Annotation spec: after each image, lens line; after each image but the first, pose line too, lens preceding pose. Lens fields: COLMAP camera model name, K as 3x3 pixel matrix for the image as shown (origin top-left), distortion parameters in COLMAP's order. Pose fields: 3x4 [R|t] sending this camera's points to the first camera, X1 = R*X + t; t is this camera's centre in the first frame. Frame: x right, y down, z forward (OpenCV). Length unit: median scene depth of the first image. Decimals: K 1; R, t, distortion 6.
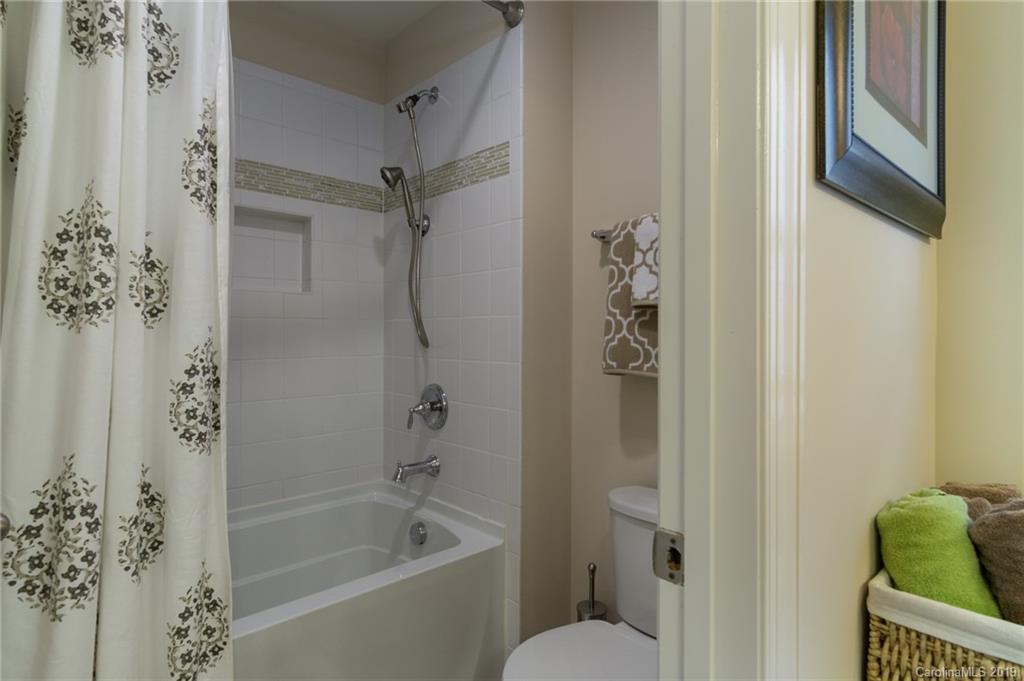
lens RADIAL K [[552.5, 0, 504.0], [0, 552.5, 334.3], [0, 0, 1]] dist [0.005688, 0.002112]
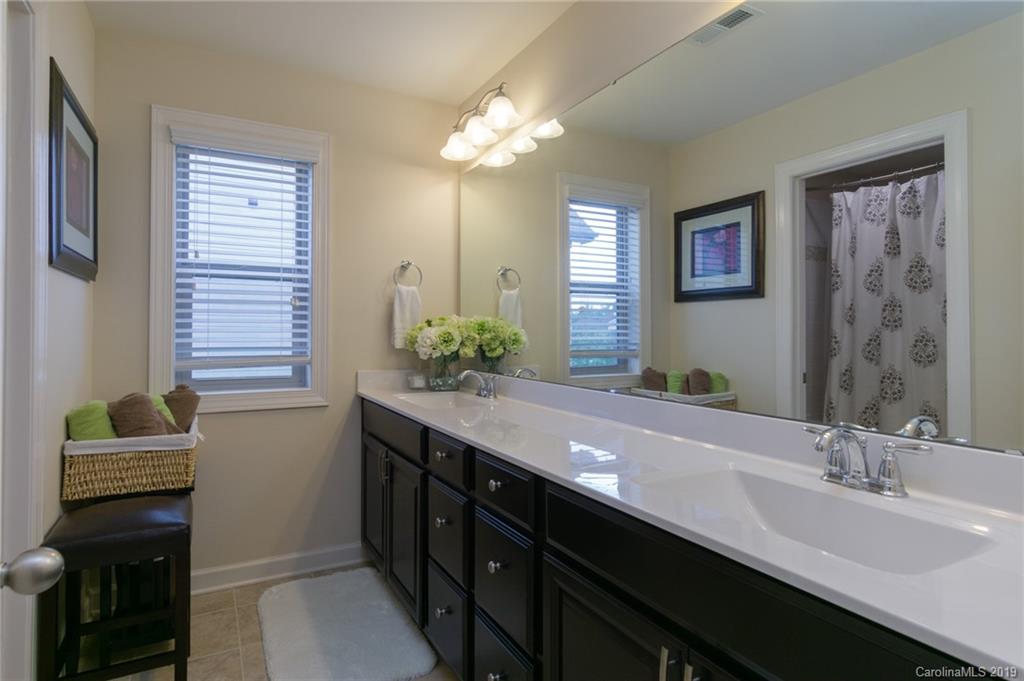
lens RADIAL K [[552.5, 0, 501.2], [0, 552.5, 335.5], [0, 0, 1]] dist [0.005688, 0.002112]
pose [[0.249335, 0.001960, 0.968415, -1.037517], [-0.003667, 0.999993, -0.001080, 0.024378], [-0.968410, -0.003282, 0.249341, -1.215157]]
